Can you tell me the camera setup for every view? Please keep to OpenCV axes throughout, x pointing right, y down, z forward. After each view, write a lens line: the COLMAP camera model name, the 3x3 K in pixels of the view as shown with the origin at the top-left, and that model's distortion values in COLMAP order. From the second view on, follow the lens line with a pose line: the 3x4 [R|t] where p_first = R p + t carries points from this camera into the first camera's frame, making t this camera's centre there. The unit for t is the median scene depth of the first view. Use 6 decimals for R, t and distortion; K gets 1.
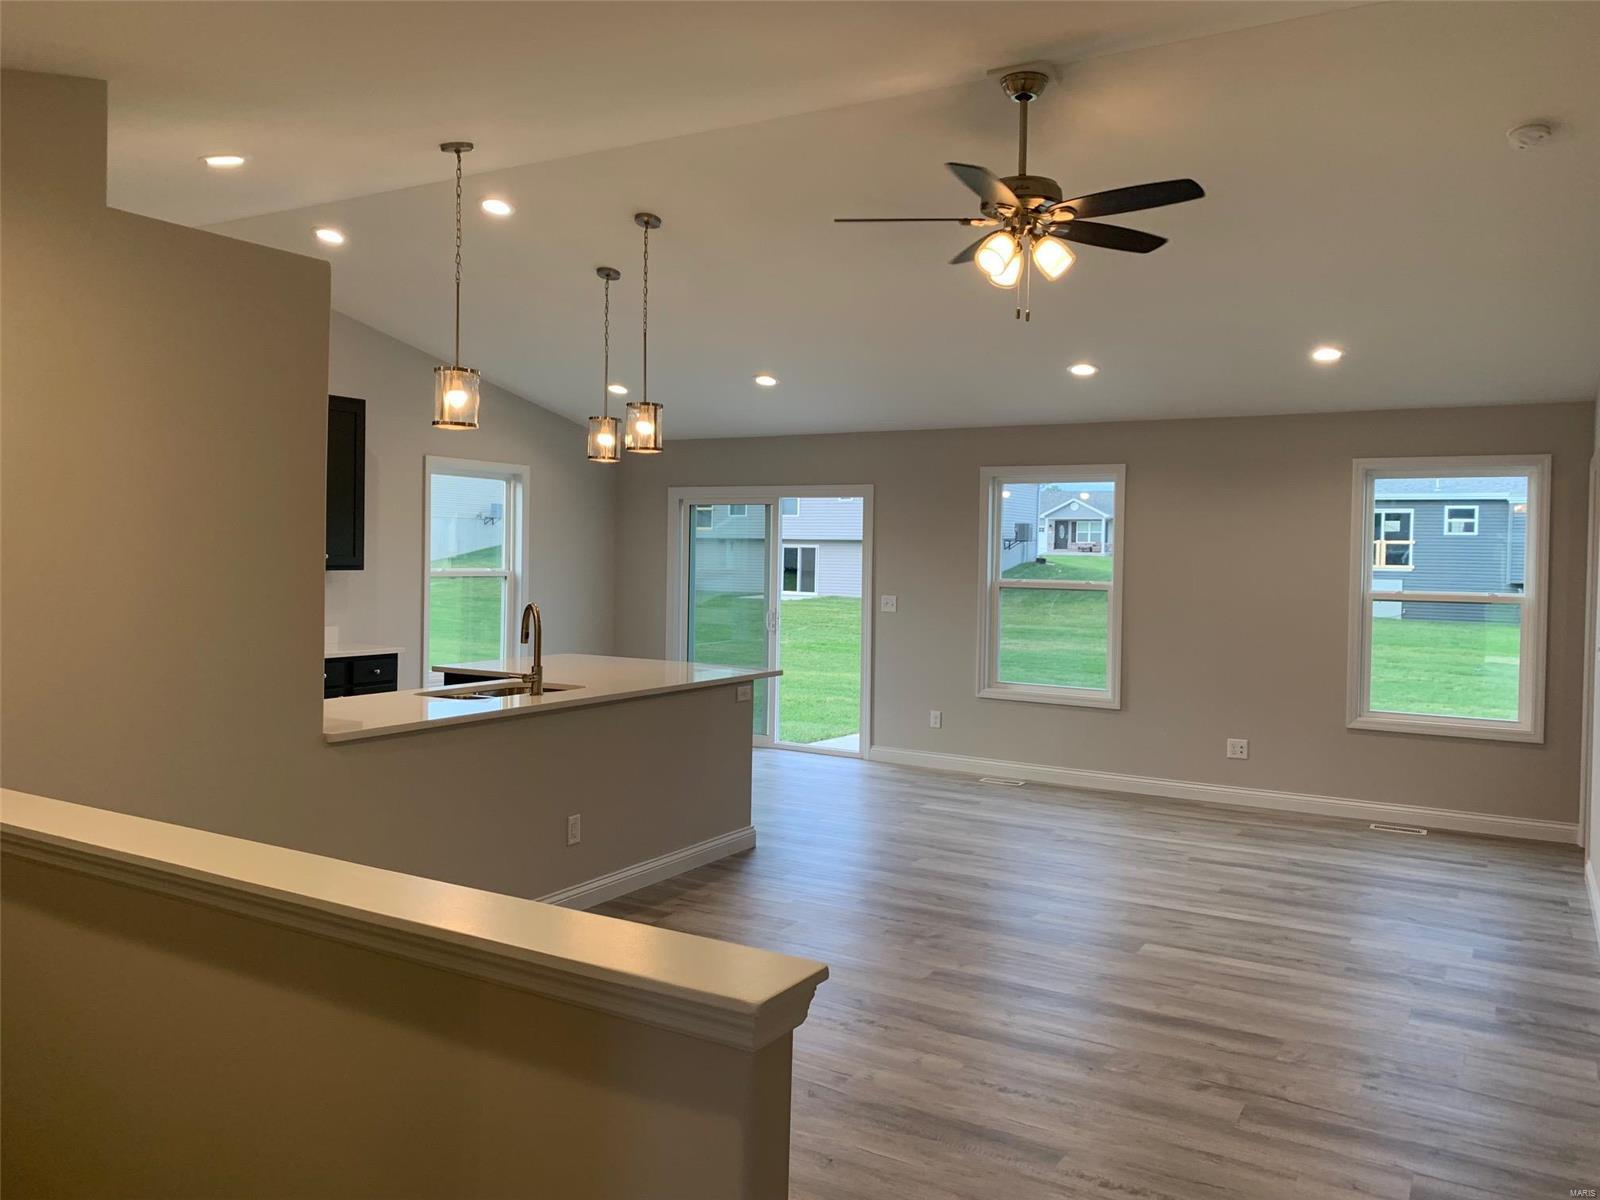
lens RADIAL K [[1236.4, 0, 797.6], [0, 1236.4, 606.4], [0, 0, 1]] dist [0.037434, -0.095870]
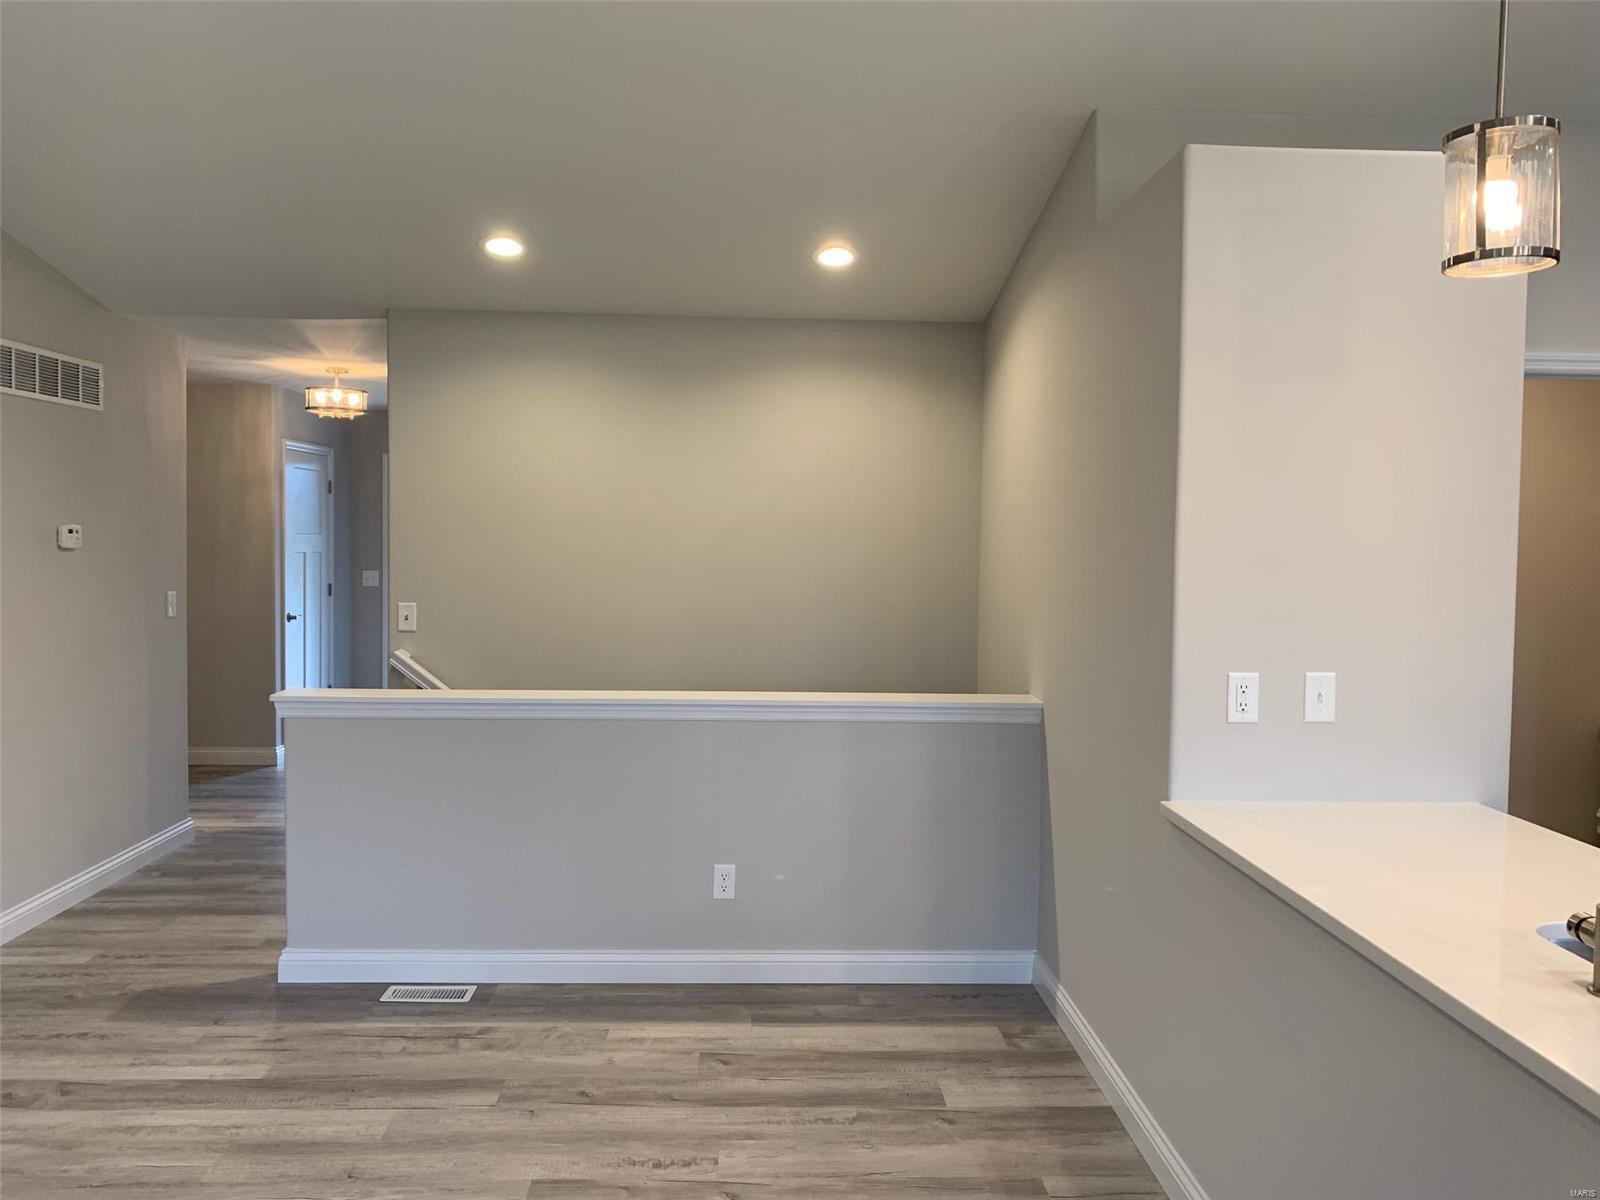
lens RADIAL K [[1204.0, 0, 799.9], [0, 1204.0, 554.4], [0, 0, 1]] dist [-0.033126, -0.000023]
pose [[-0.834903, -0.022503, -0.549937, 0.123075], [-0.057281, 0.997291, 0.046156, -0.042543], [0.547409, 0.070037, -0.833930, 1.065566]]
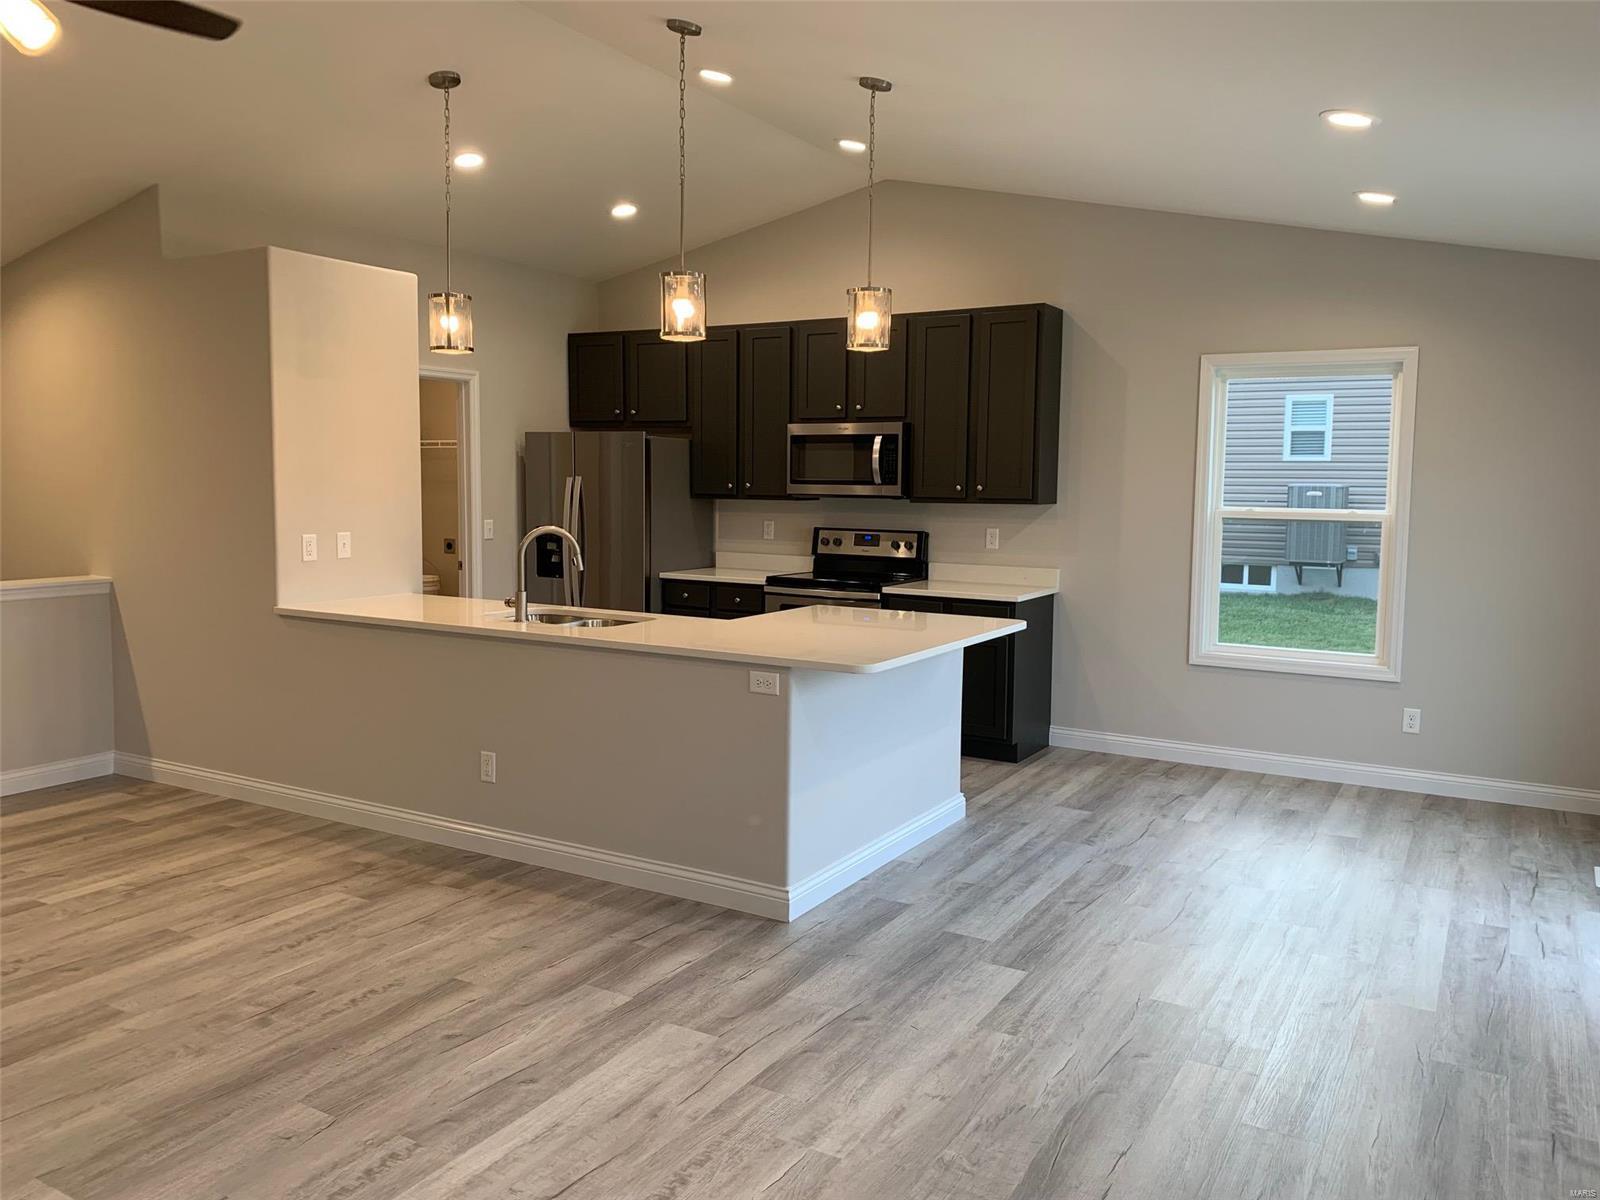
lens RADIAL K [[1244.0, 0, 800.0], [0, 1244.0, 600.0], [0, 0, 1]] dist [0.003038, -0.007398]
pose [[0.015684, 0.085376, -0.996225, 0.690670], [-0.057002, 0.994804, 0.084357, -0.034526], [0.998251, 0.055464, 0.020469, 1.124032]]
